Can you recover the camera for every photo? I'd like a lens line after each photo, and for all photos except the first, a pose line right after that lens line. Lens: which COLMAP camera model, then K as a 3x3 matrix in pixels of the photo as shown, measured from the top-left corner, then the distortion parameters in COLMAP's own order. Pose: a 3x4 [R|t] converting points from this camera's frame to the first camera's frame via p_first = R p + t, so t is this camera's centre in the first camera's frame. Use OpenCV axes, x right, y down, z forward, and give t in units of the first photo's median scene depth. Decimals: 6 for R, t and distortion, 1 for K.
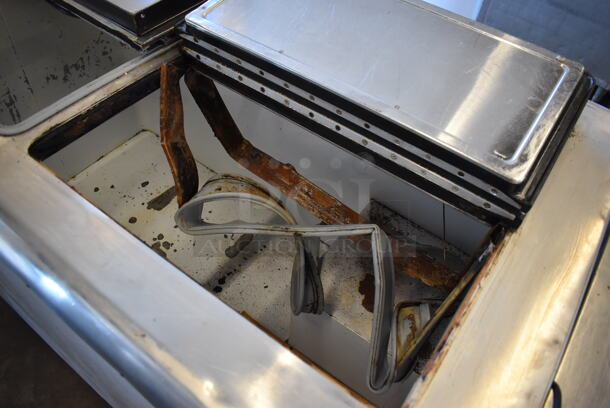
lens RADIAL K [[474.9, 0, 306.6], [0, 474.9, 202.5], [0, 0, 1]] dist [-0.098714, 0.015686]
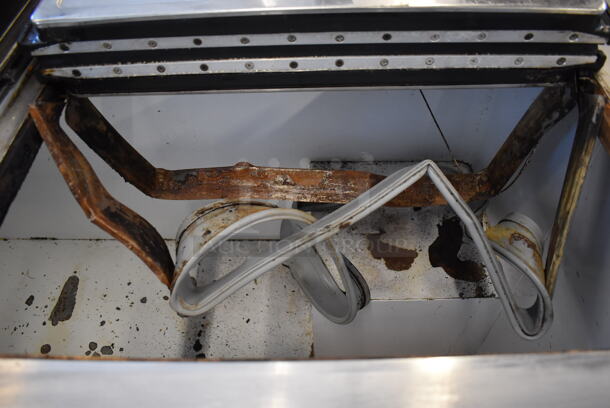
lens RADIAL K [[474.9, 0, 306.6], [0, 474.9, 202.5], [0, 0, 1]] dist [-0.098714, 0.015686]
pose [[0.806836, -0.509751, 0.298614, -0.264313], [0.500453, 0.858350, 0.113059, -0.074696], [-0.313947, 0.058223, 0.947654, 0.325132]]
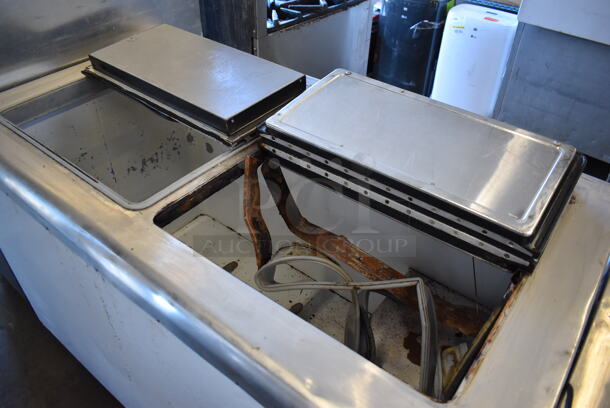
lens RADIAL K [[474.9, 0, 306.6], [0, 474.9, 202.5], [0, 0, 1]] dist [-0.098714, 0.015686]
pose [[0.998306, -0.021859, -0.053916, -0.076744], [0.011451, 0.982433, -0.186262, 0.076544], [0.057041, 0.185329, 0.981020, -0.261157]]
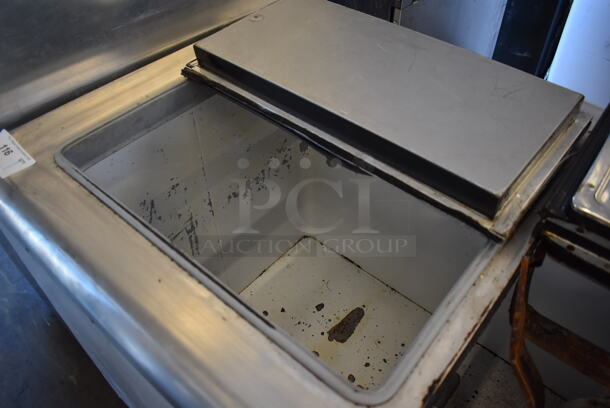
lens RADIAL K [[474.9, 0, 306.6], [0, 474.9, 202.5], [0, 0, 1]] dist [-0.098714, 0.015686]
pose [[0.993562, -0.004066, -0.113219, -0.574872], [-0.006274, 0.995848, -0.090815, -0.323939], [0.113119, 0.090941, 0.989411, 0.252331]]
